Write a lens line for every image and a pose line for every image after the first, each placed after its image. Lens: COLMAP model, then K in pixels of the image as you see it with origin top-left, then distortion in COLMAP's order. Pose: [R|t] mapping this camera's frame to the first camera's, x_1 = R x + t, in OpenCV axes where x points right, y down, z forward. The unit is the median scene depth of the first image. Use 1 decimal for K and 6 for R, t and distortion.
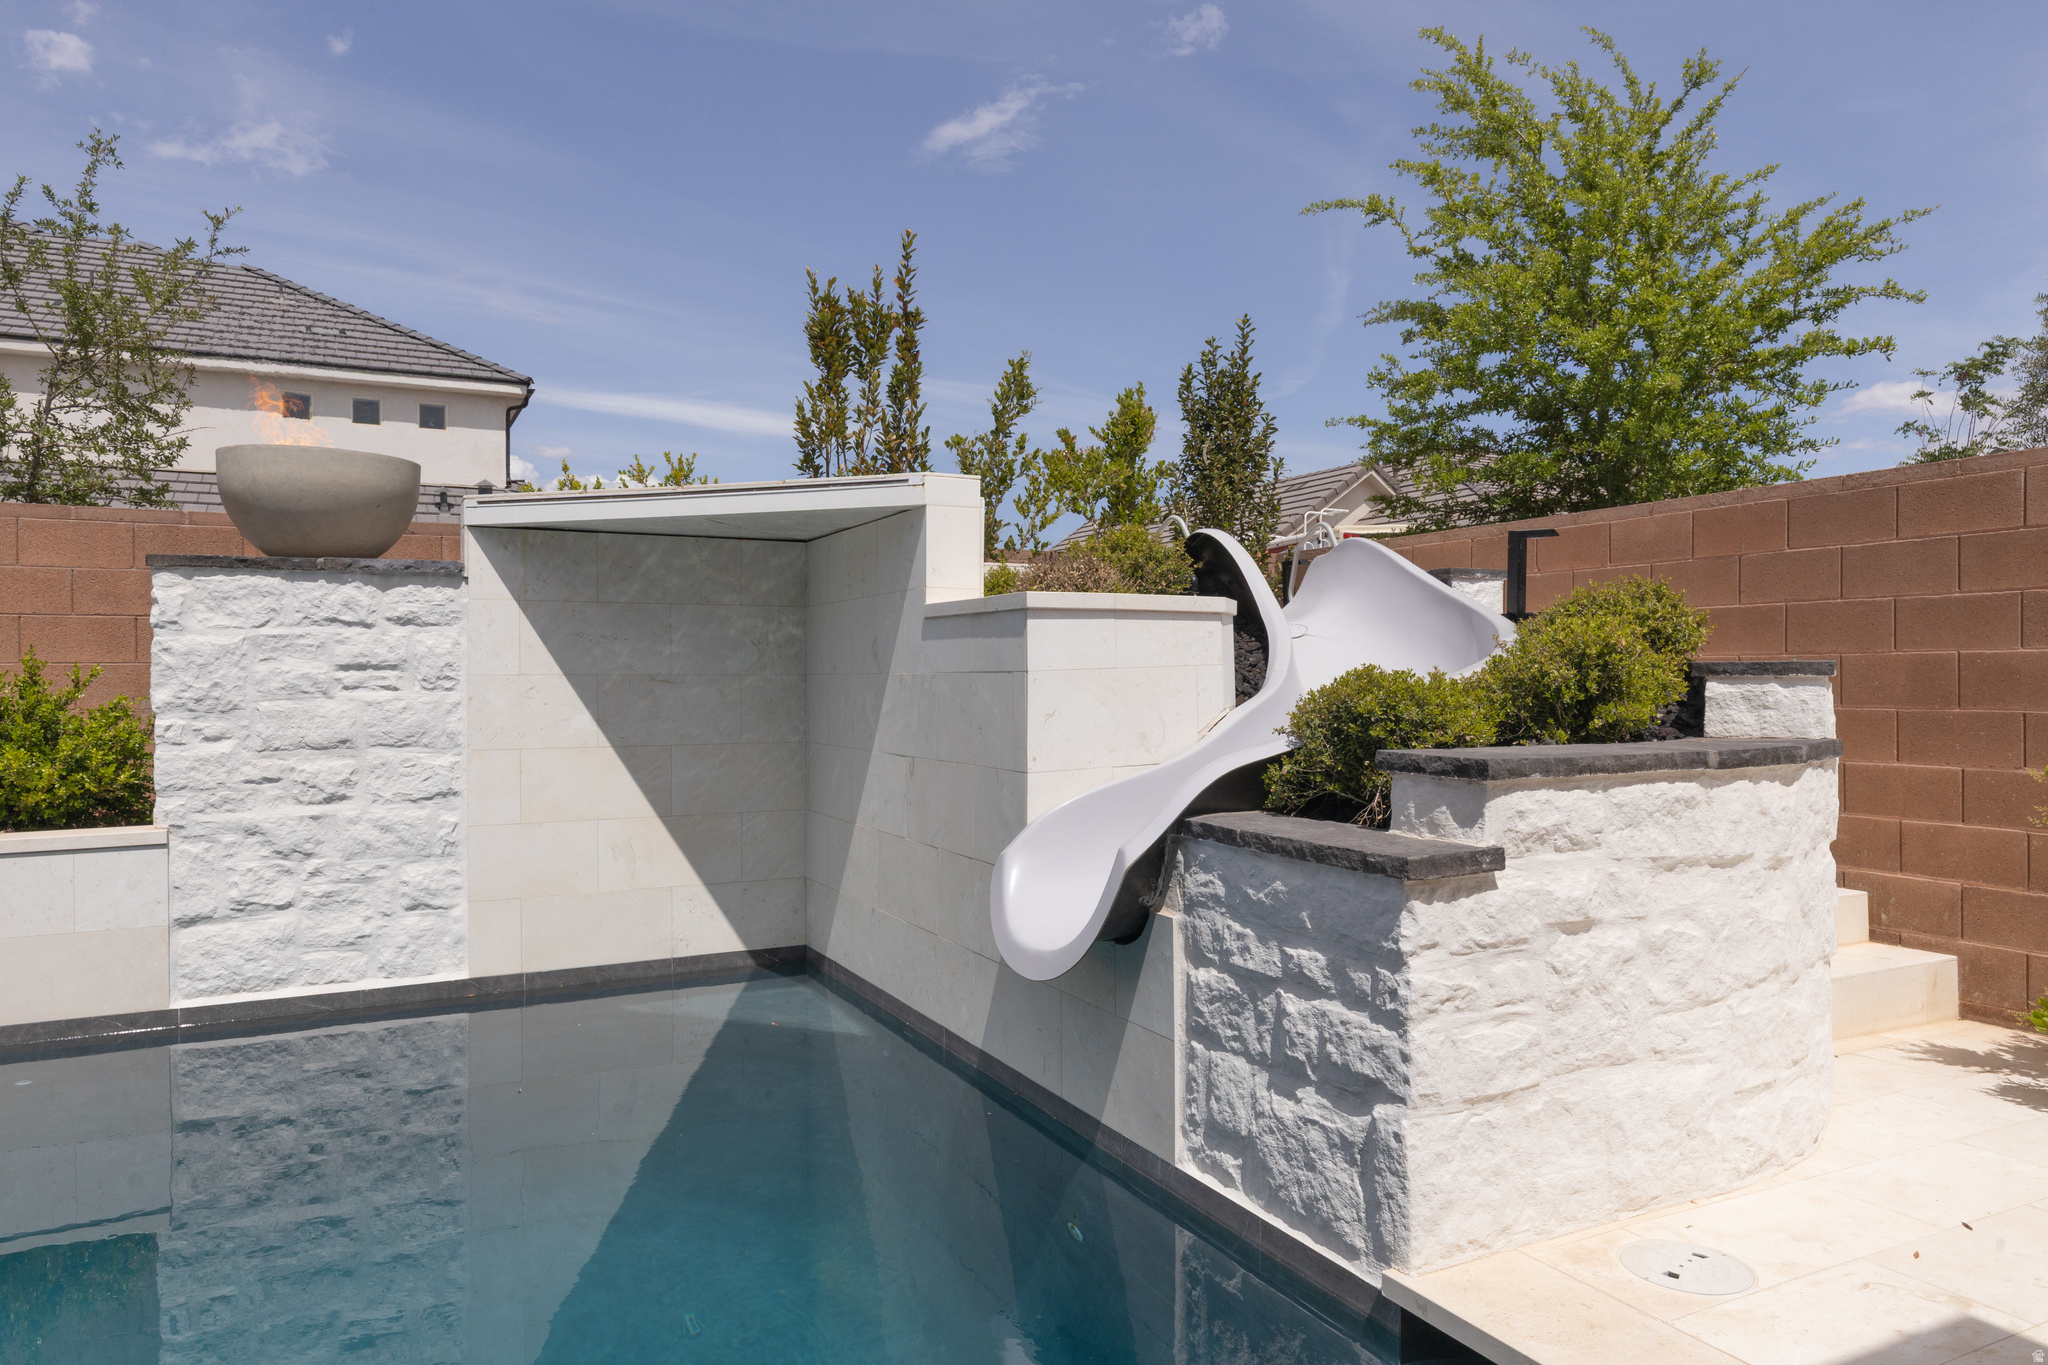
lens RADIAL K [[1321.6, 0, 1025.7], [0, 1321.6, 680.6], [0, 0, 1]] dist [0.002551, -0.000356]
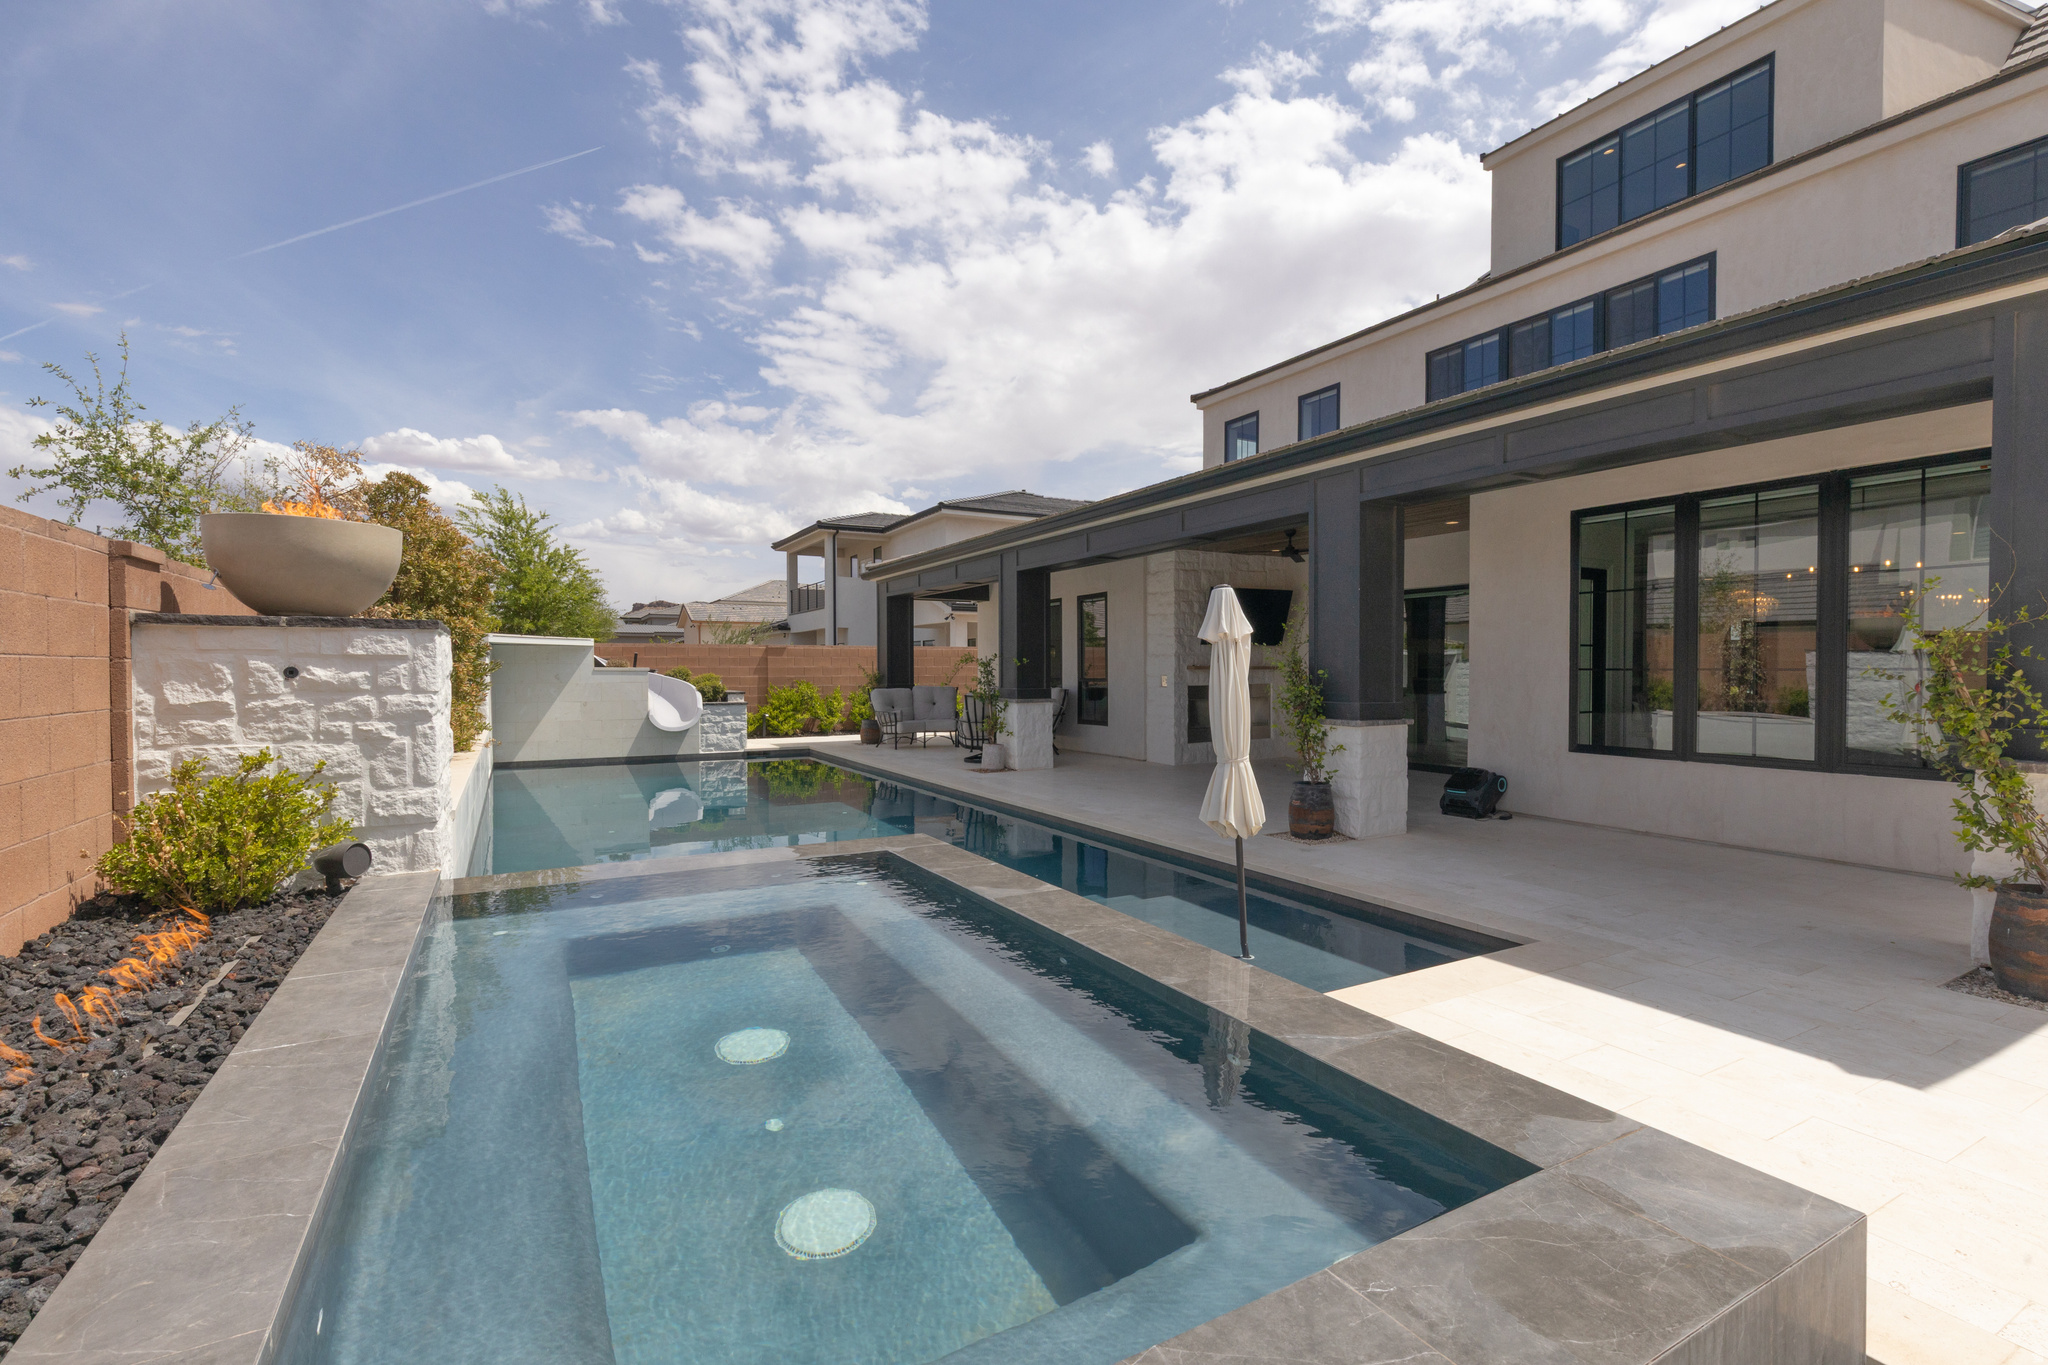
lens RADIAL K [[915.9, 0, 1031.2], [0, 915.9, 680.5], [0, 0, 1]] dist [0.004887, 0.000276]
pose [[-0.043432, -0.009052, 0.999015, -2.908500], [0.002485, 0.999955, 0.009168, -0.032820], [-0.999053, 0.002881, -0.043408, -0.325296]]
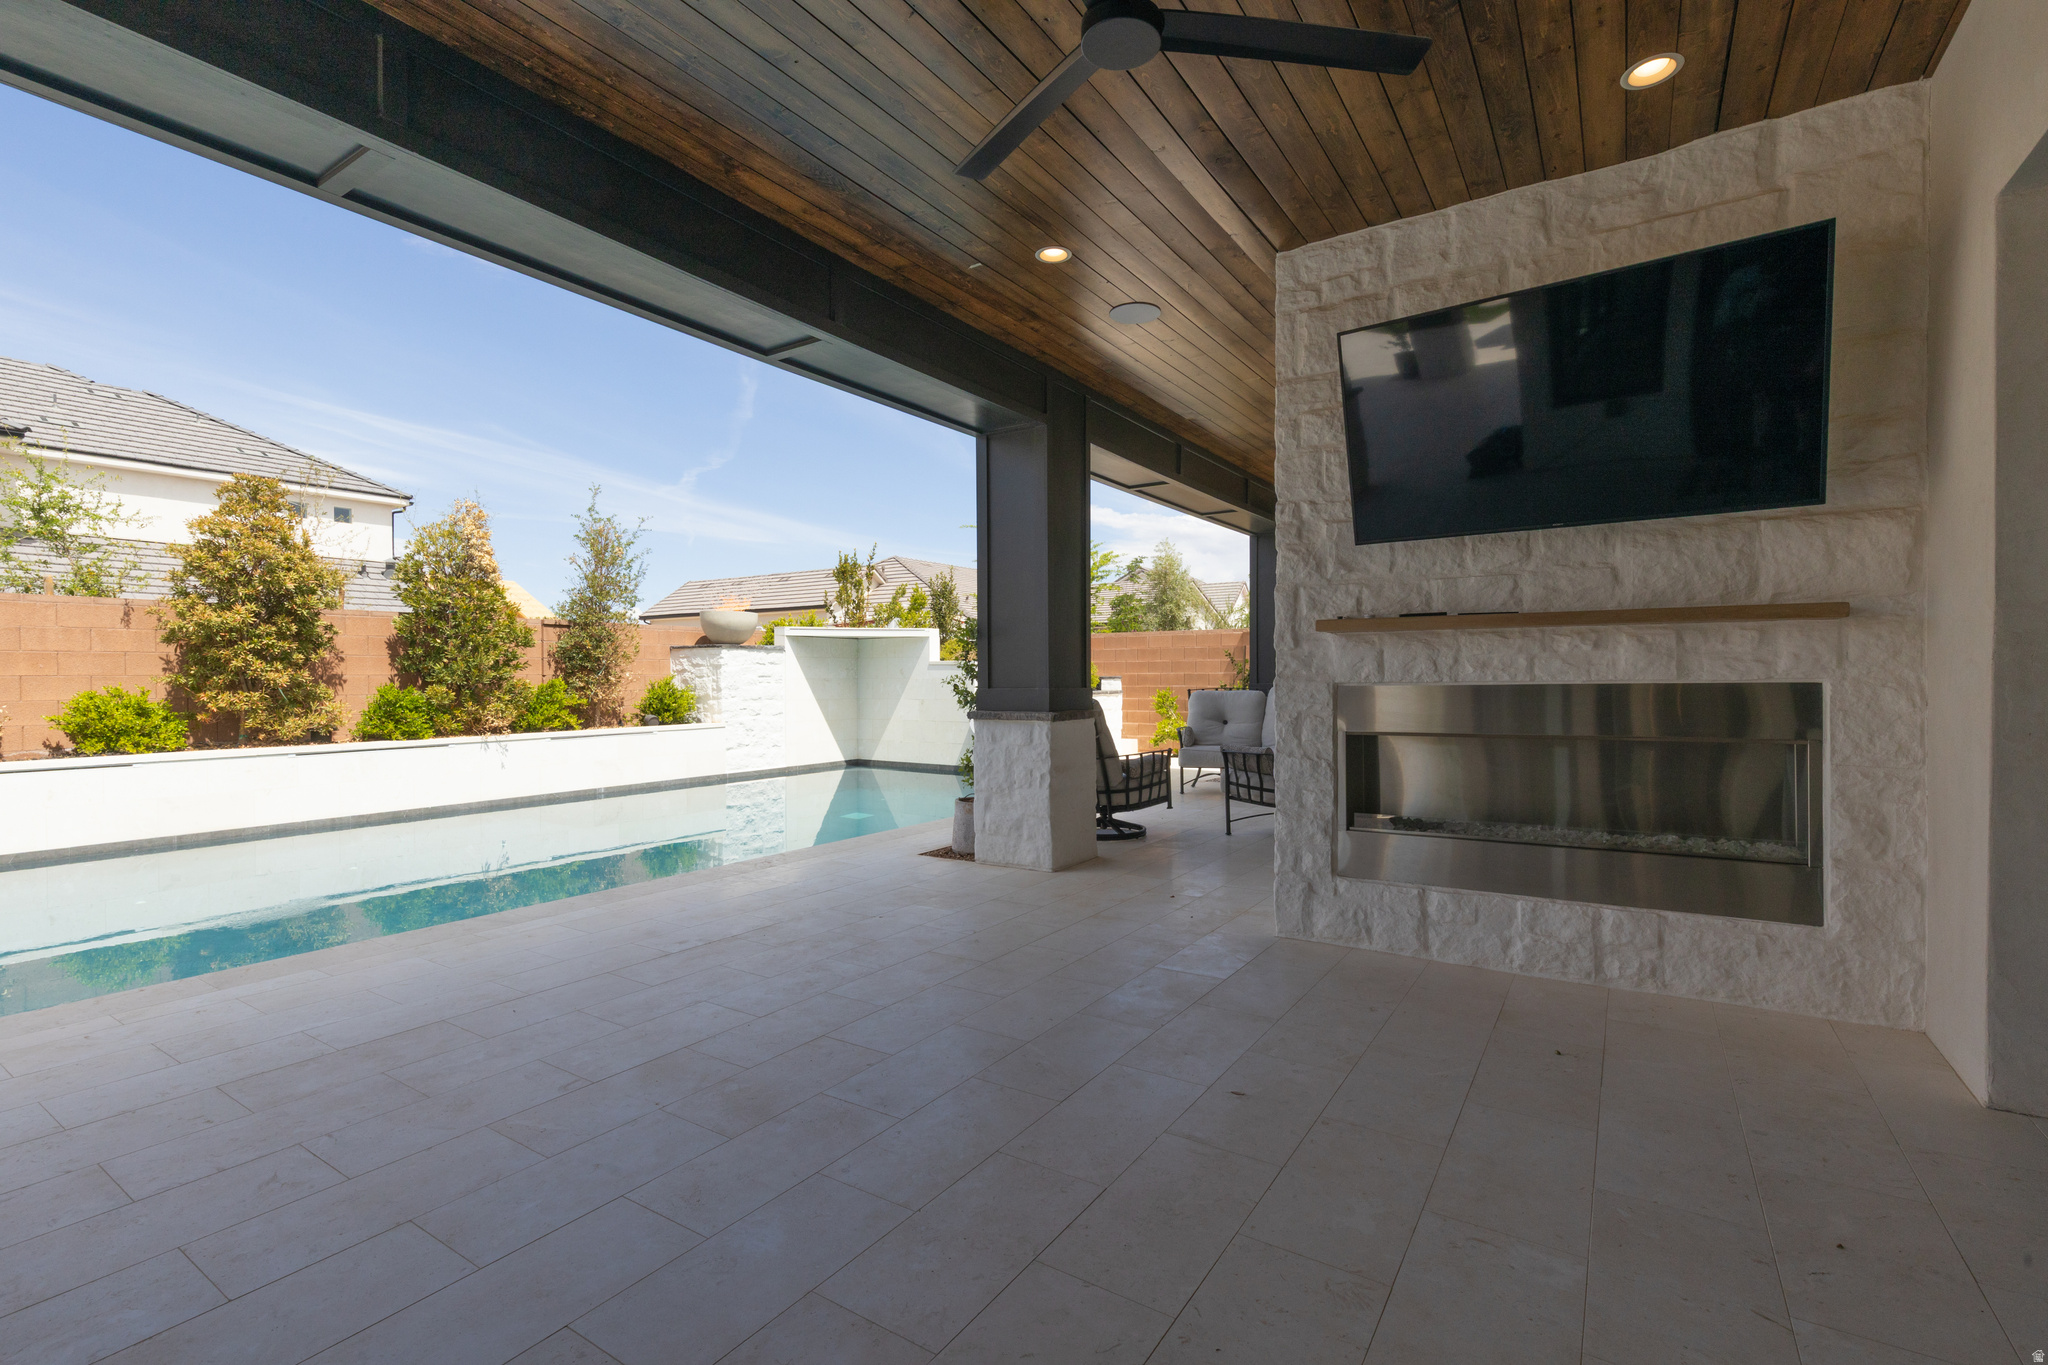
lens RADIAL K [[915.9, 0, 1025.0], [0, 915.9, 690.5], [0, 0, 1]] dist [0.004887, 0.000276]
pose [[0.872695, -0.008263, 0.488196, -1.042481], [0.002285, 0.999915, 0.012839, -0.002947], [-0.488260, -0.010089, 0.872640, -1.390027]]
